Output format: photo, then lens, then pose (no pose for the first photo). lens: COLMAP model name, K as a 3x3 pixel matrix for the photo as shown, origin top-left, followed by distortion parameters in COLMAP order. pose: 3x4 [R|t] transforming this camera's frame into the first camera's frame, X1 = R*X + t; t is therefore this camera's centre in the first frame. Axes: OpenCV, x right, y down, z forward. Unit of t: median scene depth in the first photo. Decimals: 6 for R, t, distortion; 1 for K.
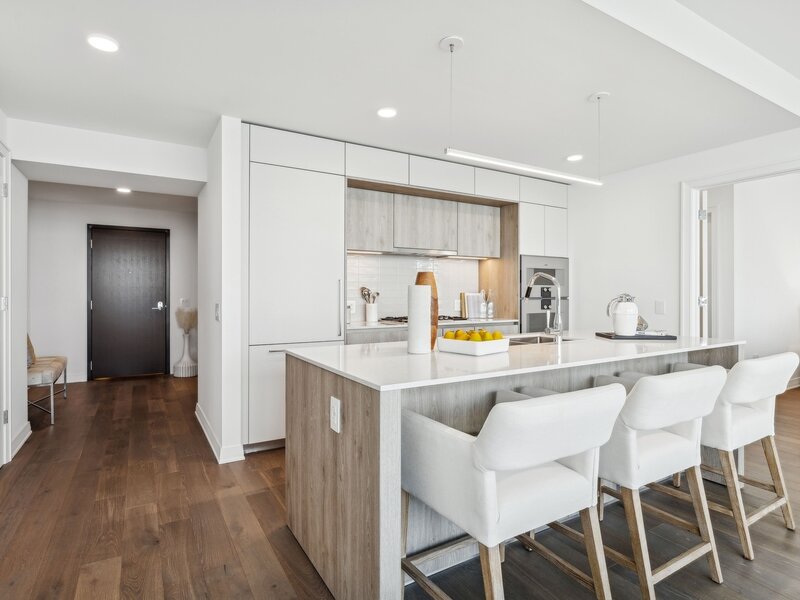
lens RADIAL K [[432.5, 0, 396.8], [0, 432.5, 299.2], [0, 0, 1]] dist [-0.001529, 0.000573]
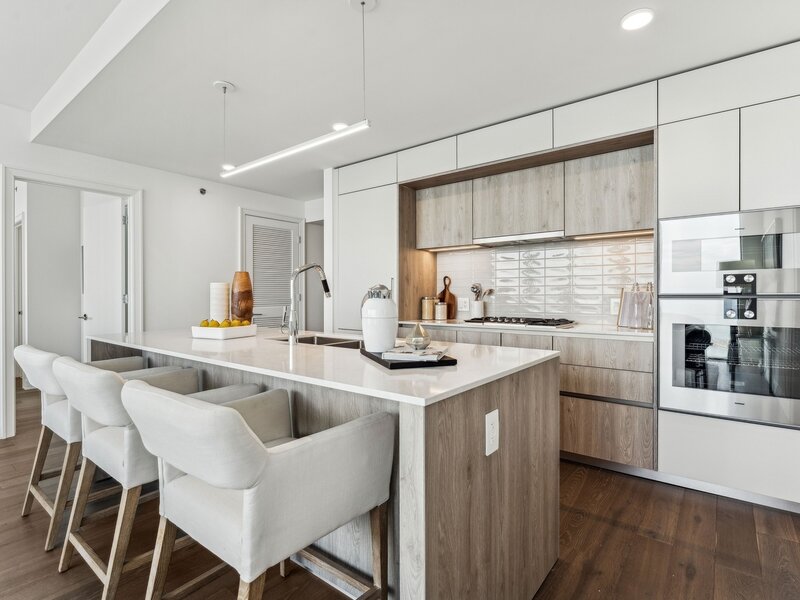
lens RADIAL K [[418.3, 0, 400.1], [0, 418.3, 294.2], [0, 0, 1]] dist [0.001615, -0.000202]
pose [[0.358591, 0.000791, -0.933494, 0.775324], [-0.013323, 0.999902, -0.004271, 0.001198], [0.933400, 0.013969, 0.358567, 0.562287]]
